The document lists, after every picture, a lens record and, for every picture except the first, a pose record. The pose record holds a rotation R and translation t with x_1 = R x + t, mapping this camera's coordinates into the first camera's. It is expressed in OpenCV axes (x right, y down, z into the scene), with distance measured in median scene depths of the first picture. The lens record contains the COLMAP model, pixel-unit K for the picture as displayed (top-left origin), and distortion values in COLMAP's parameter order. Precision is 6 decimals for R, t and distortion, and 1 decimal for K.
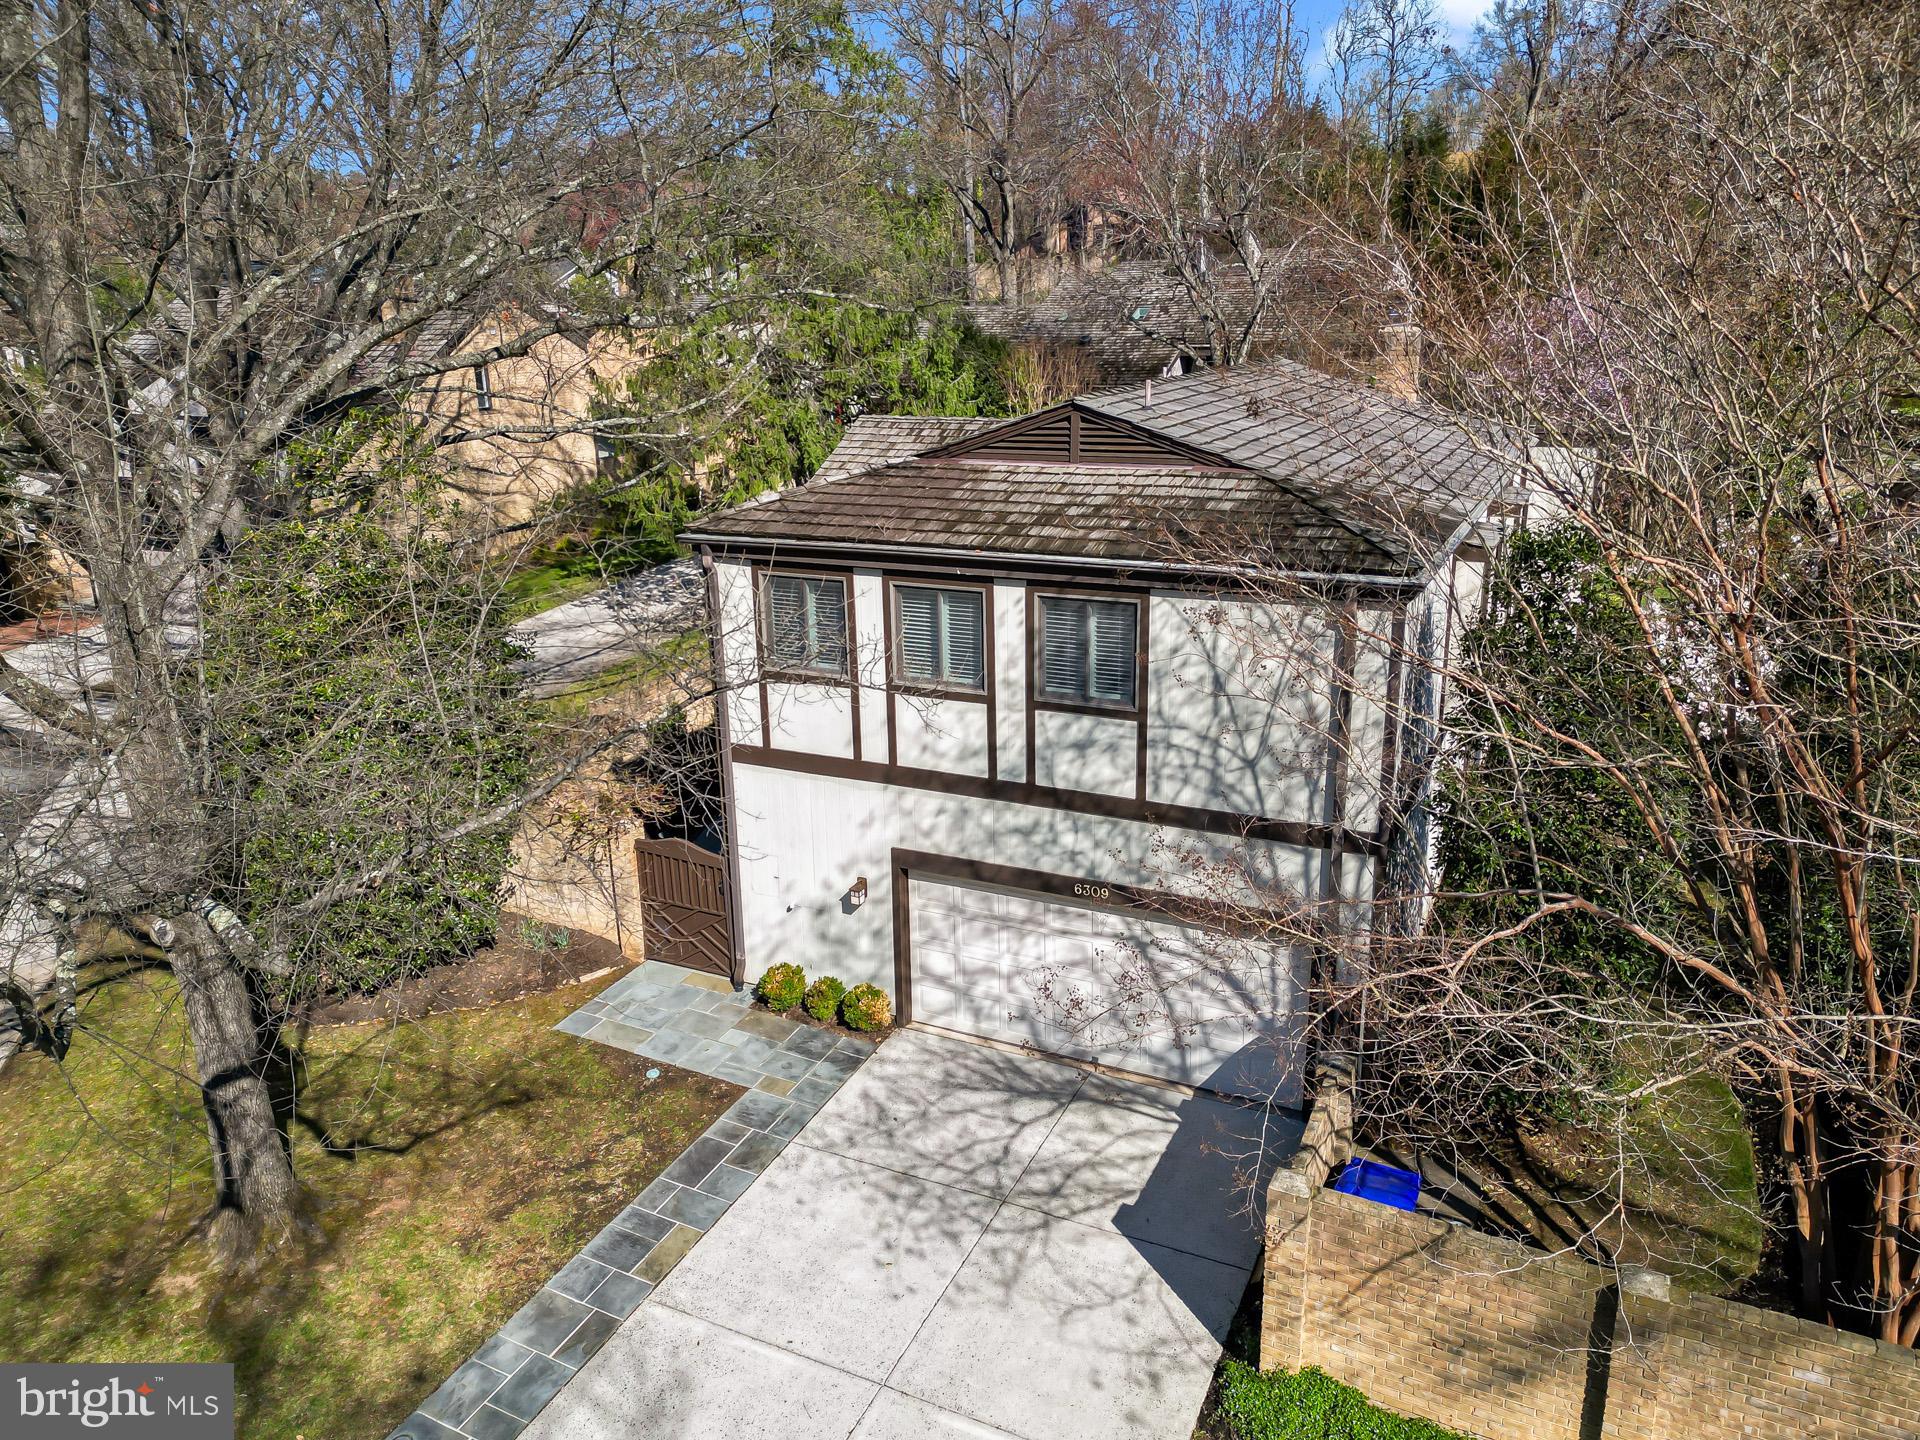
lens RADIAL K [[1422.4, 0, 966.8], [0, 1422.4, 668.0], [0, 0, 1]] dist [0.004920, -0.036322]
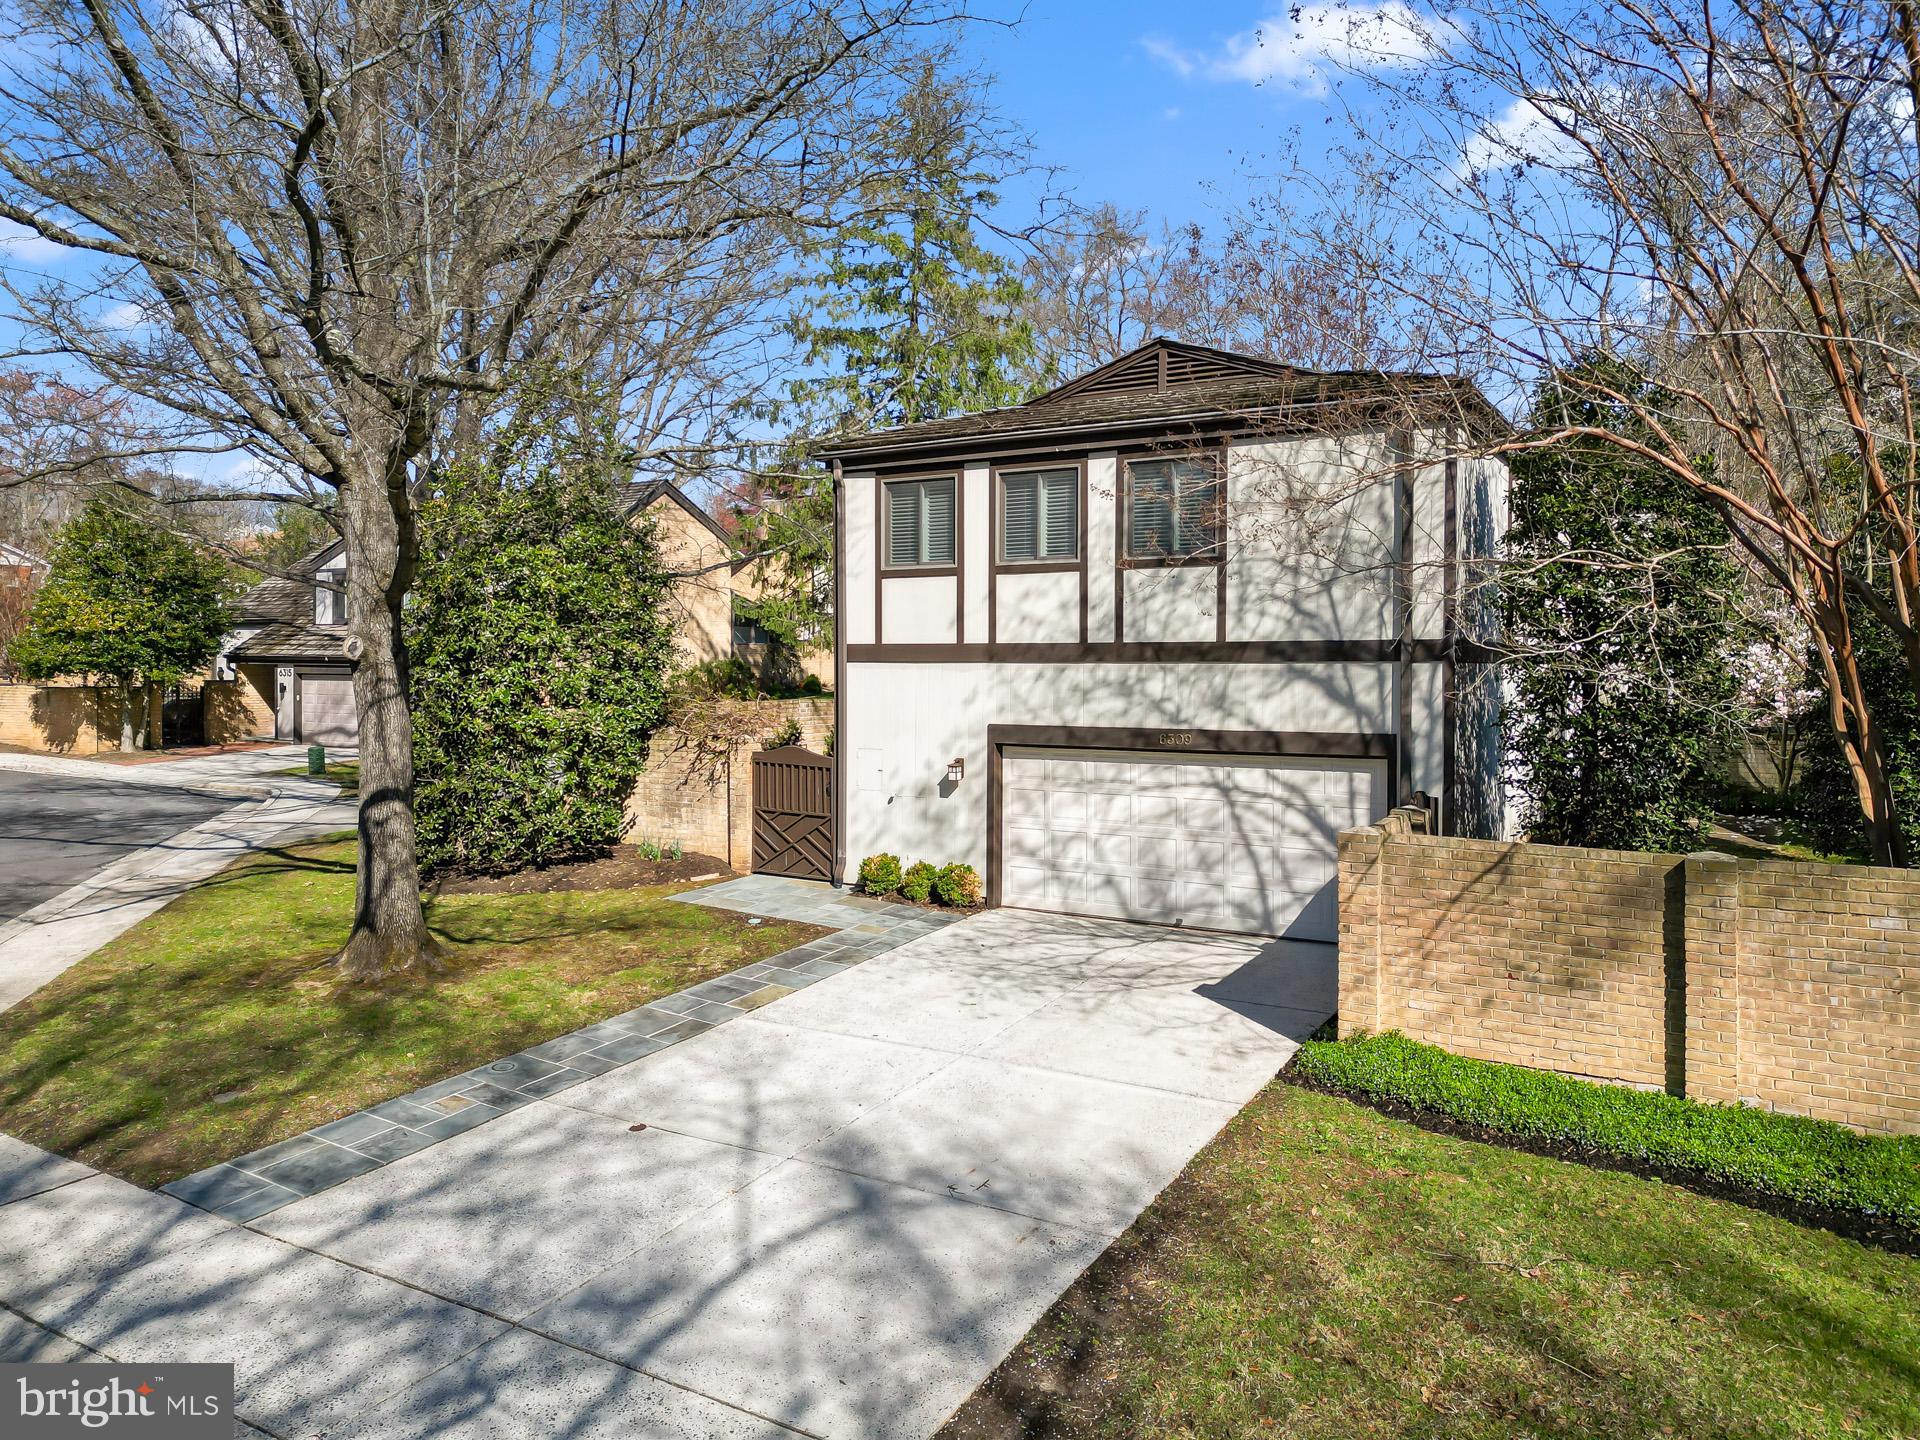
lens RADIAL K [[1400.6, 0, 936.4], [0, 1400.6, 647.2], [0, 0, 1]] dist [0.018267, -0.083483]
pose [[0.994672, 0.021053, -0.100917, 0.014090], [-0.047963, 0.961030, -0.272250, 0.381986], [0.091252, 0.275640, 0.956920, -0.034770]]
